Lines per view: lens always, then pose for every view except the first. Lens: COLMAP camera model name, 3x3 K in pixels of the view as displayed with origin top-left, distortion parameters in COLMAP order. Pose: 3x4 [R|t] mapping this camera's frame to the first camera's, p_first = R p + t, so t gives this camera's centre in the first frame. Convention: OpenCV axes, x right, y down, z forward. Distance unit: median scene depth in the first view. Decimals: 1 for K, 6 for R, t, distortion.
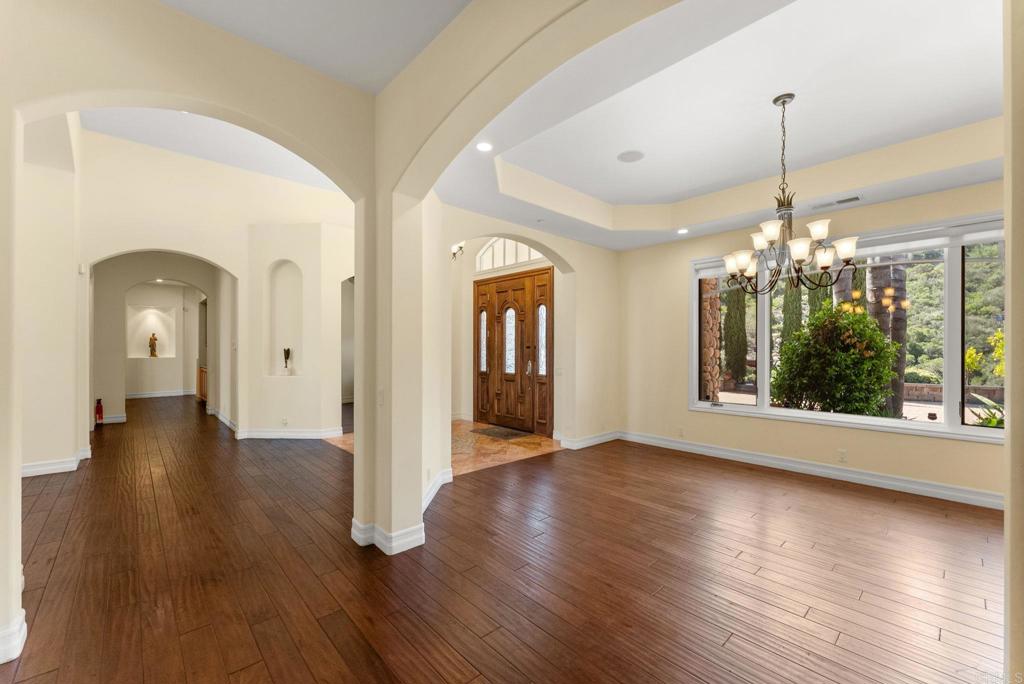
lens RADIAL K [[417.0, 0, 516.0], [0, 417.0, 343.3], [0, 0, 1]] dist [0.002145, -0.000341]
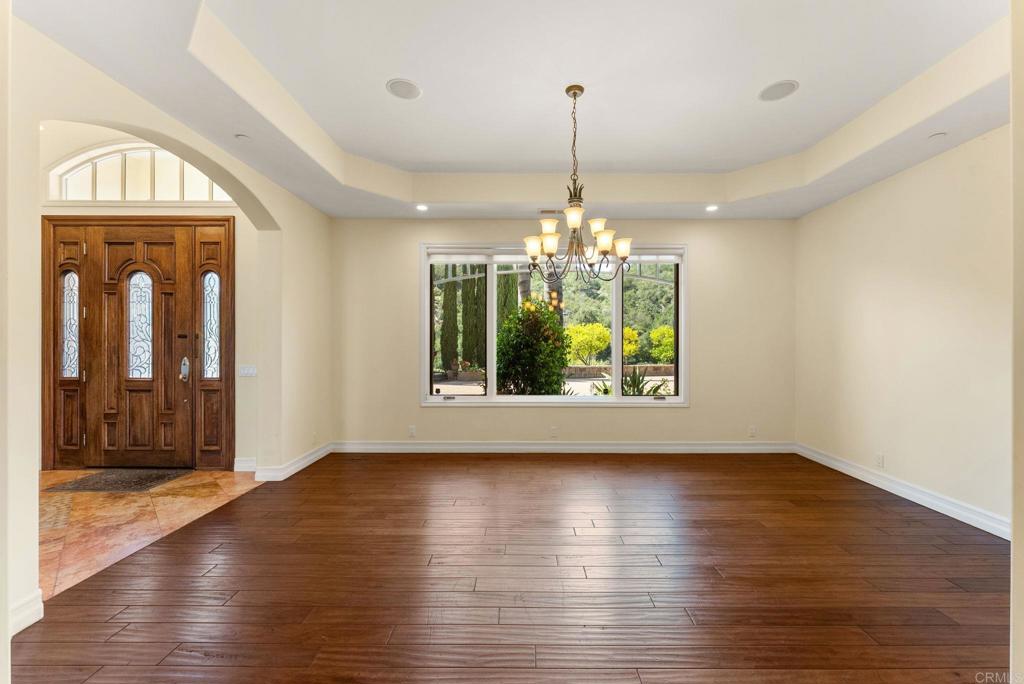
lens RADIAL K [[417.0, 0, 520.2], [0, 417.0, 339.2], [0, 0, 1]] dist [0.002145, -0.000341]
pose [[0.684042, 0.004952, 0.729425, -0.087044], [-0.011338, 0.999928, 0.003844, 0.006139], [-0.729354, -0.010900, 0.684050, 0.191512]]
